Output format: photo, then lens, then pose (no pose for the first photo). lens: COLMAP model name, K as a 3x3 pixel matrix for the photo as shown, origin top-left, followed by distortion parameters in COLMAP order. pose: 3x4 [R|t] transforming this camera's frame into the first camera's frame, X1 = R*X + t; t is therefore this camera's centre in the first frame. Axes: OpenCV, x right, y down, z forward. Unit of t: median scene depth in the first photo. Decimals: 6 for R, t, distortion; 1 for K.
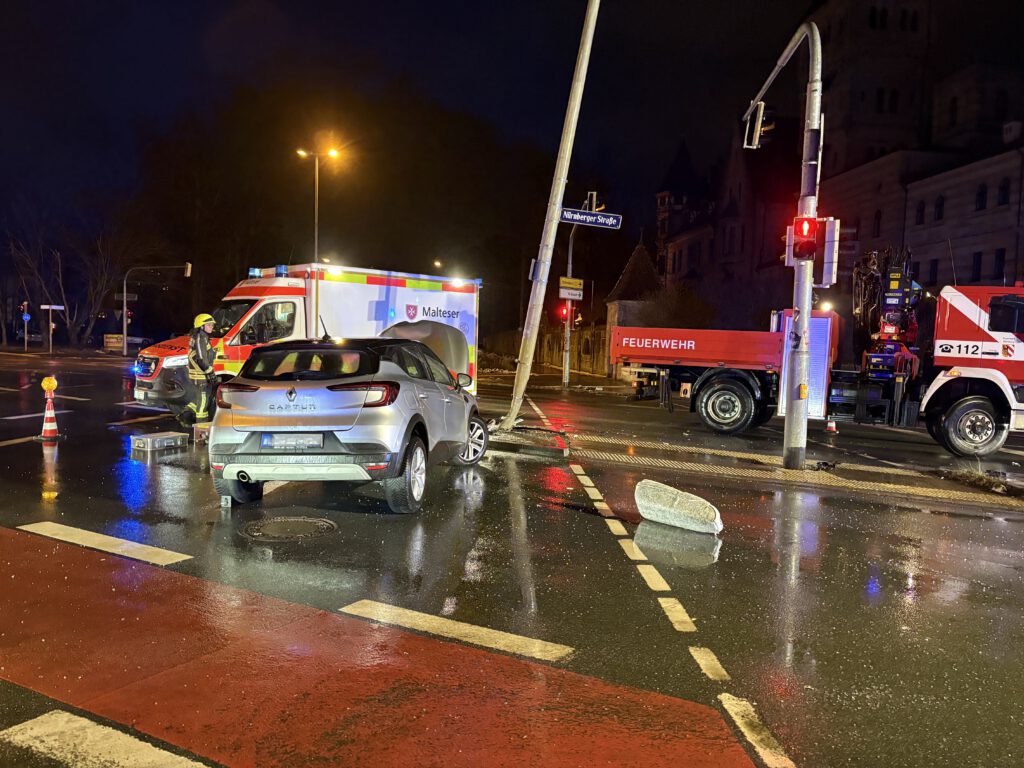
lens RADIAL K [[786.7, 0, 512.0], [0, 786.7, 384.0], [0, 0, 1]] dist [0.012286, -0.001651]
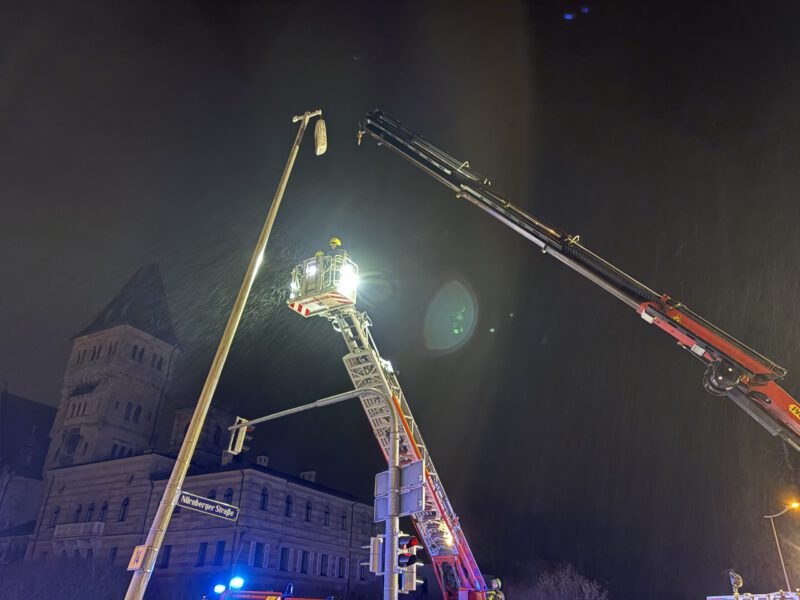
lens RADIAL K [[614.6, 0, 400.0], [0, 614.6, 300.0], [0, 0, 1]] dist [0.012286, -0.001651]
pose [[0.605412, 0.362497, 0.708571, -0.301817], [0.038498, 0.875883, -0.480985, -0.038194], [-0.794981, 0.318473, 0.516314, 0.226003]]
